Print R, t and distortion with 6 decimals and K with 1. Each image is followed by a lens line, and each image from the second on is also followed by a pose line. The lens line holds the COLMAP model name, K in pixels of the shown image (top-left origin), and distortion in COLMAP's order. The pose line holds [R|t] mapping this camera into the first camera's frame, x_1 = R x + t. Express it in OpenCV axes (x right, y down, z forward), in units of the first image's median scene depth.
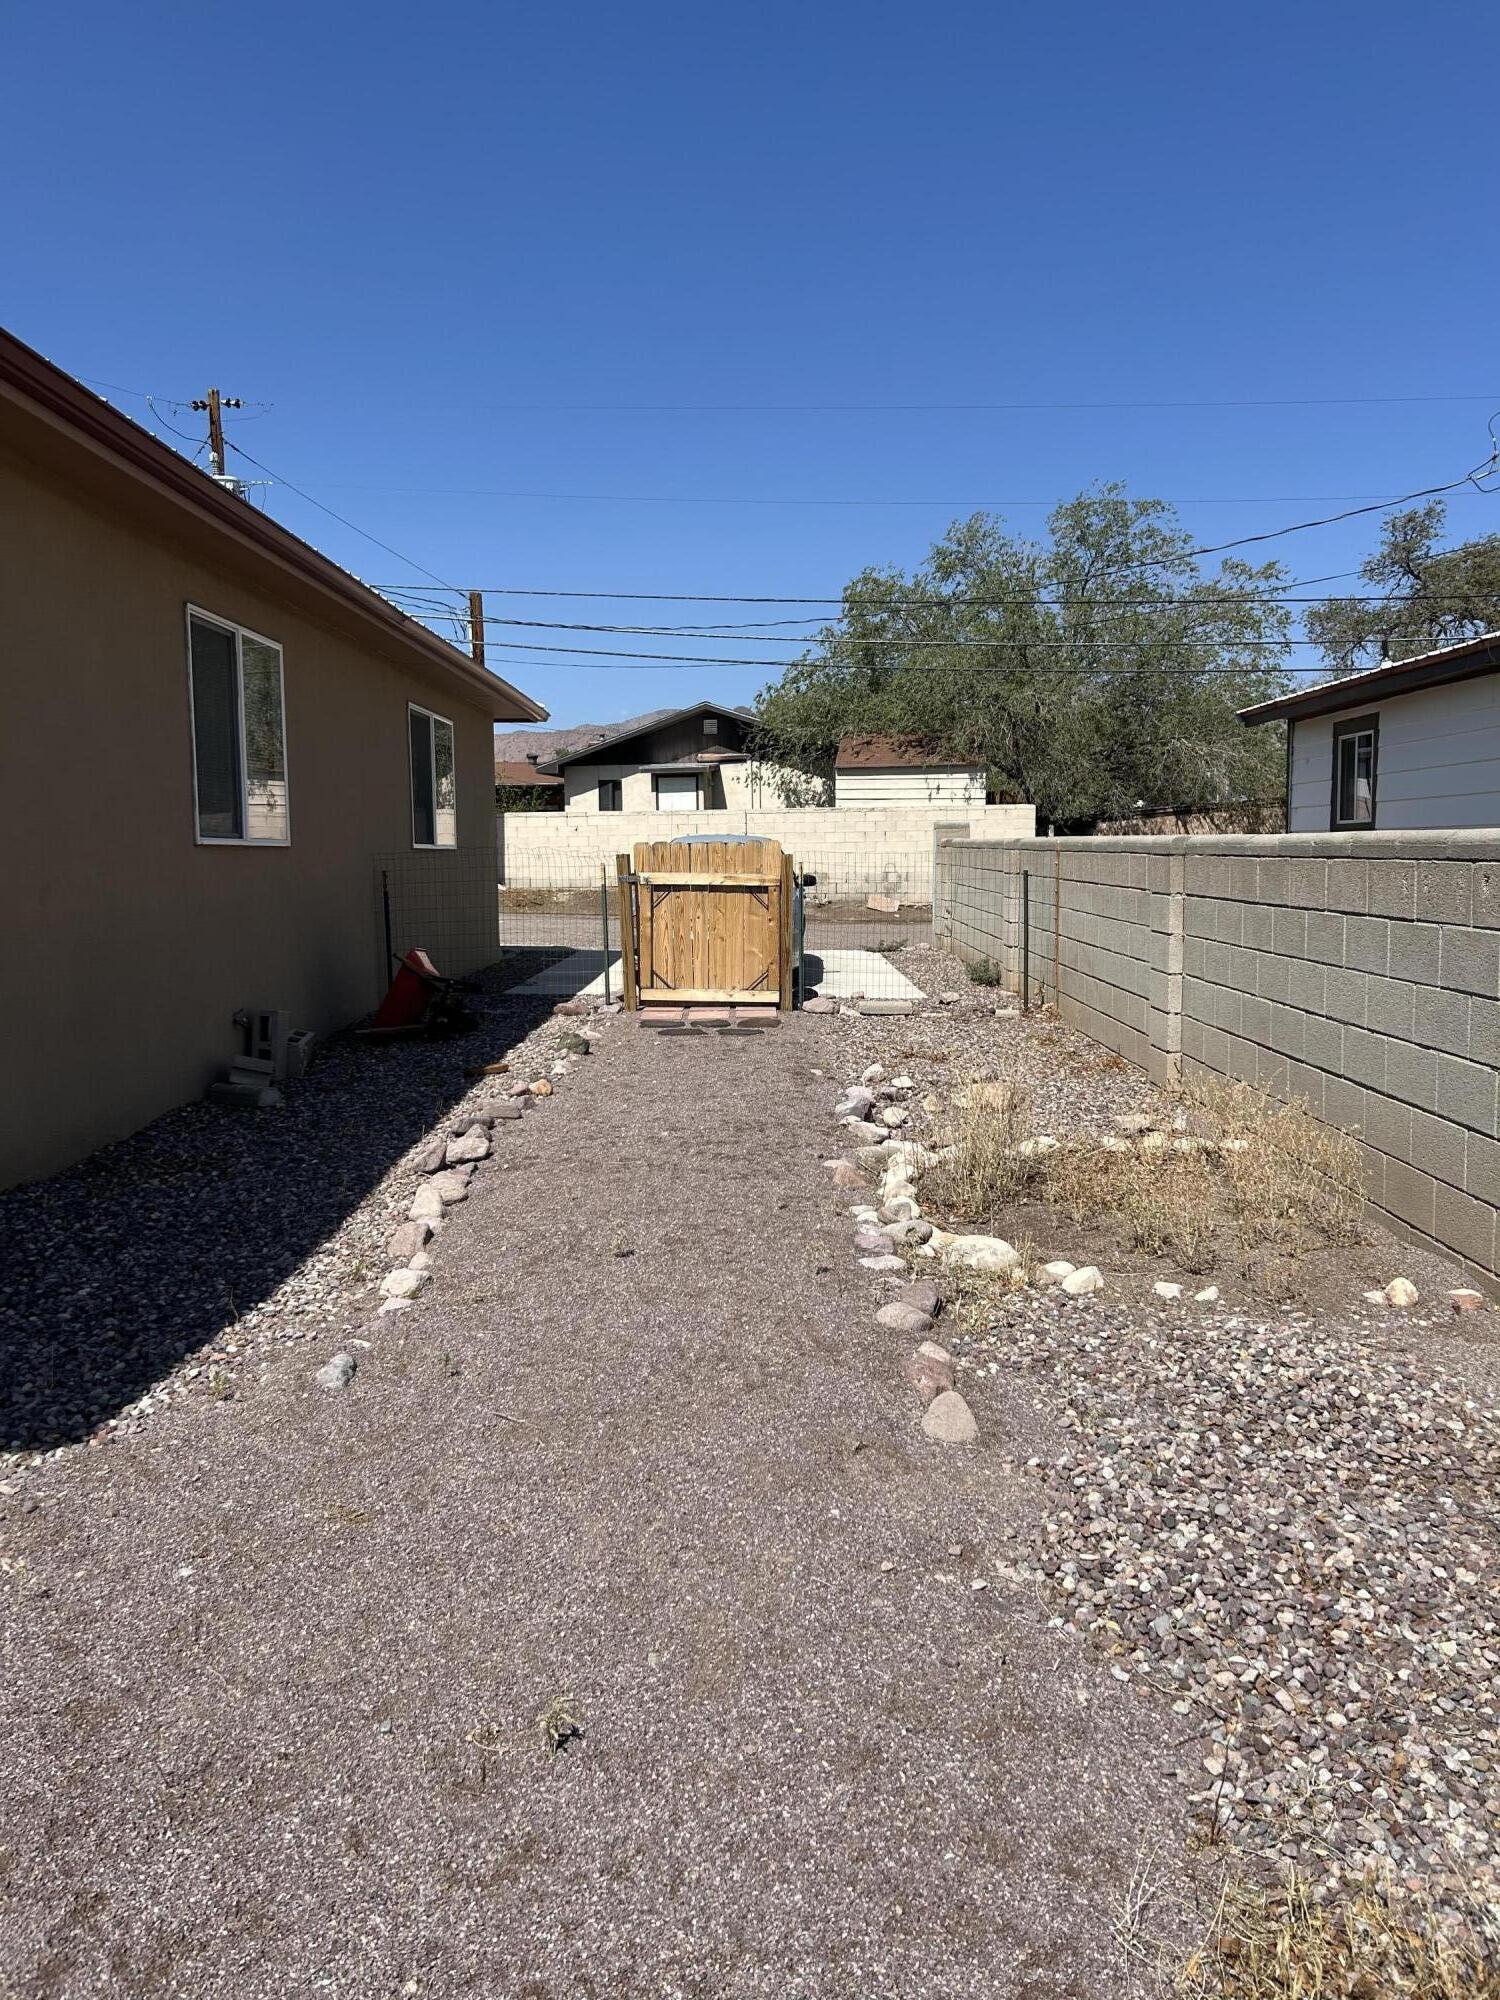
lens RADIAL K [[1496.1, 0, 763.2], [0, 1496.1, 1011.0], [0, 0, 1]] dist [0.033011, -0.034464]
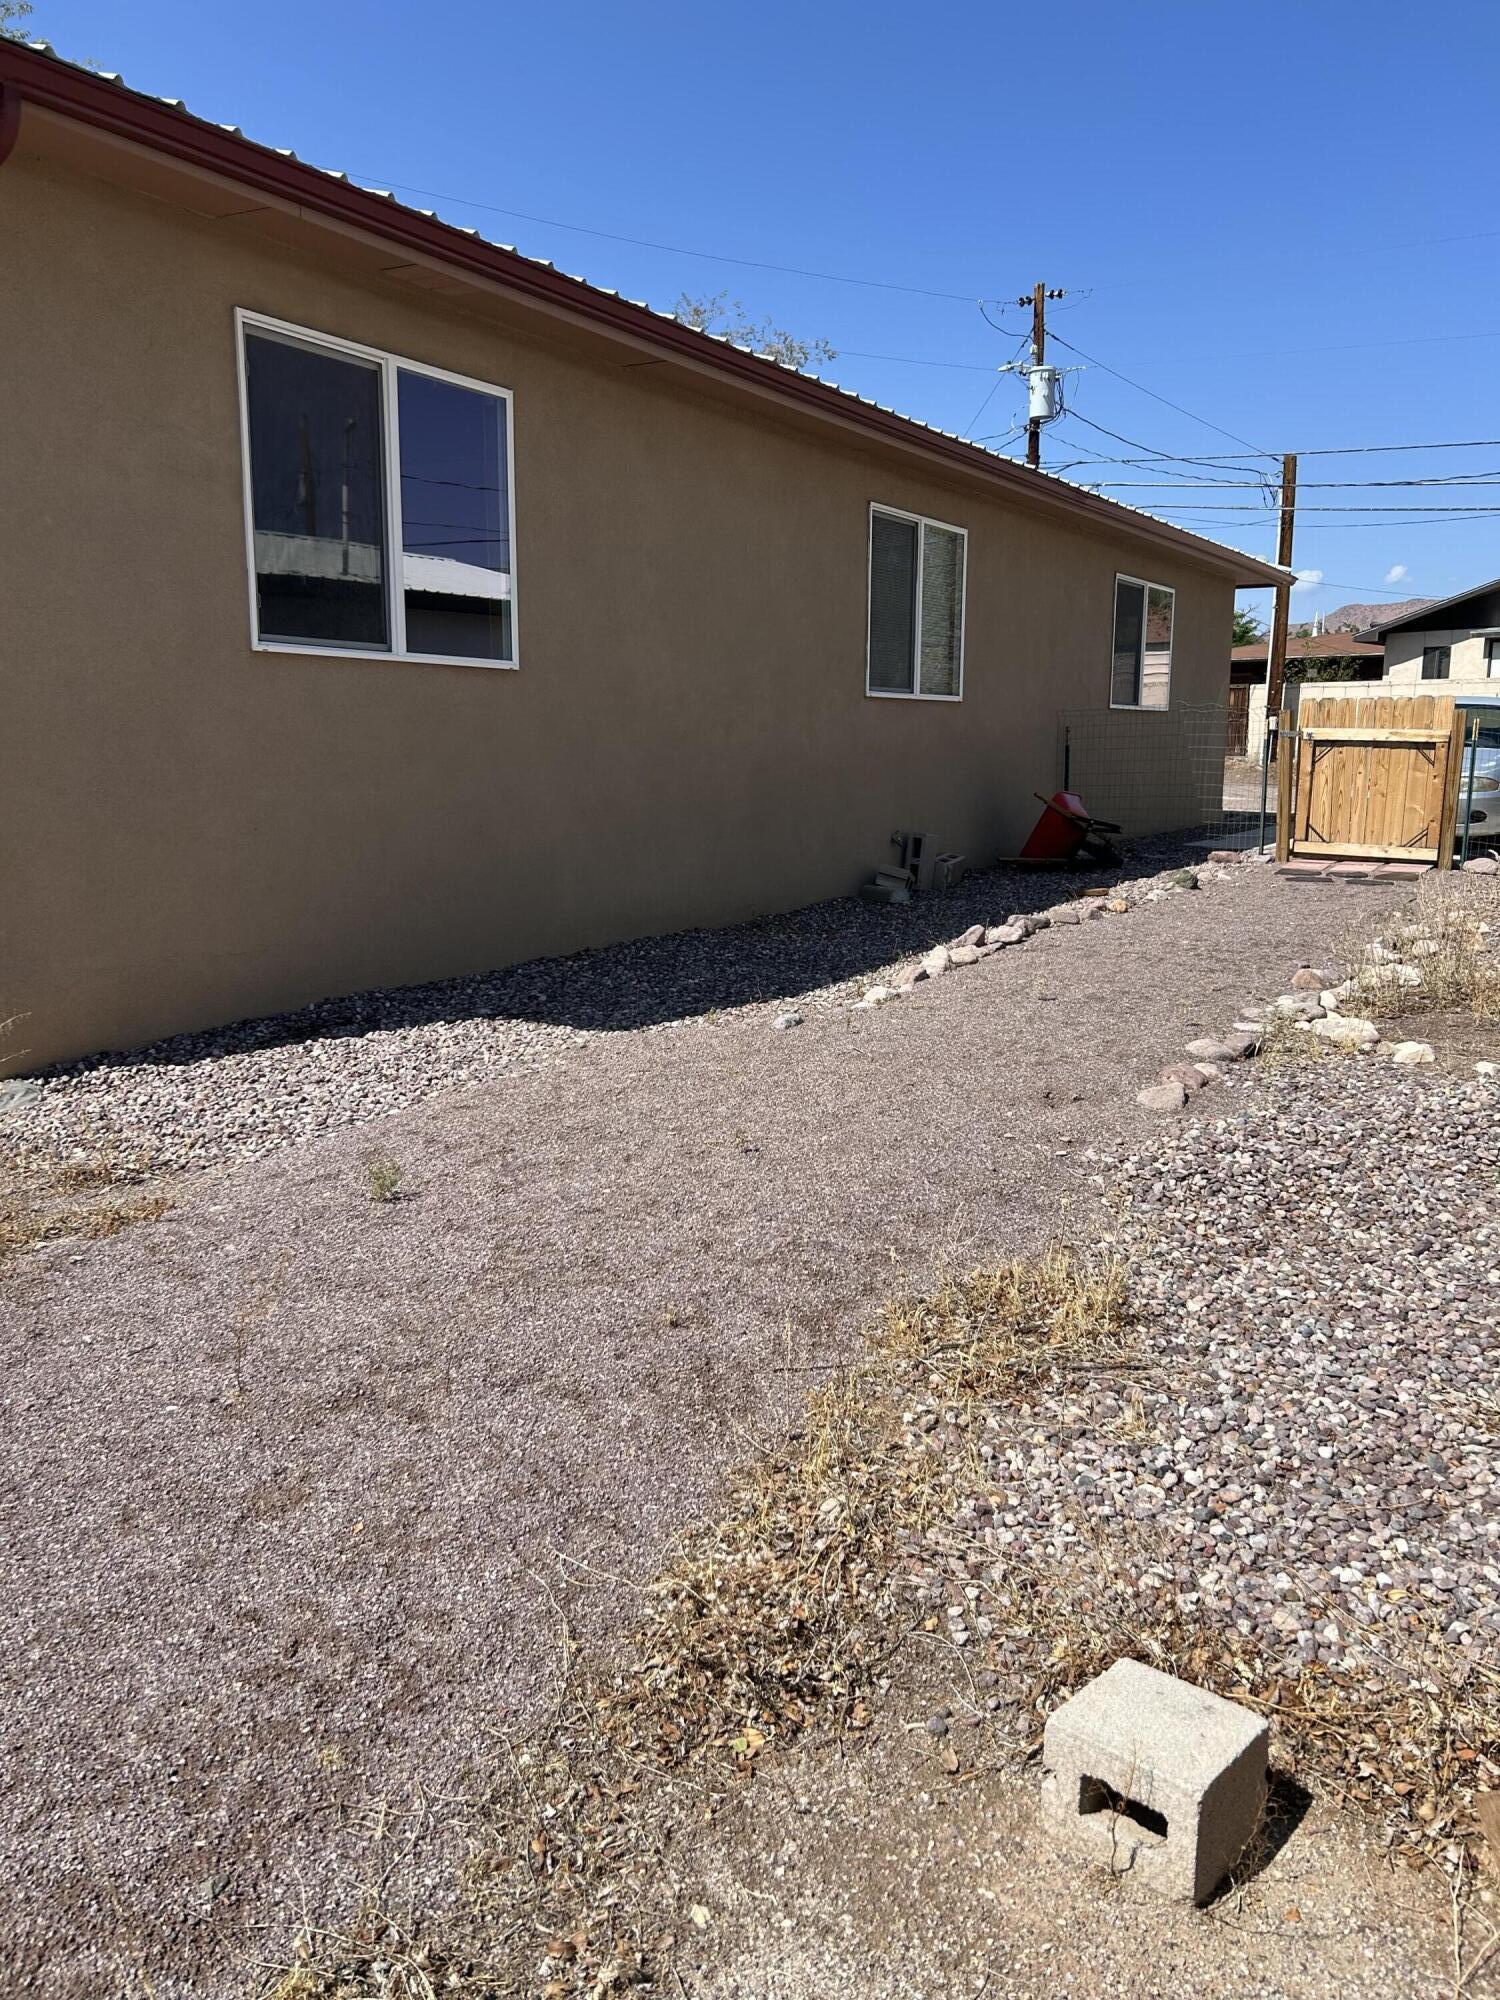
lens RADIAL K [[1496.1, 0, 734.6], [0, 1496.1, 1004.3], [0, 0, 1]] dist [0.033011, -0.034464]
pose [[0.846894, 0.100682, -0.522143, 0.147250], [-0.061985, 0.993910, 0.091113, 0.027264], [0.528136, -0.044799, 0.847977, -0.101110]]
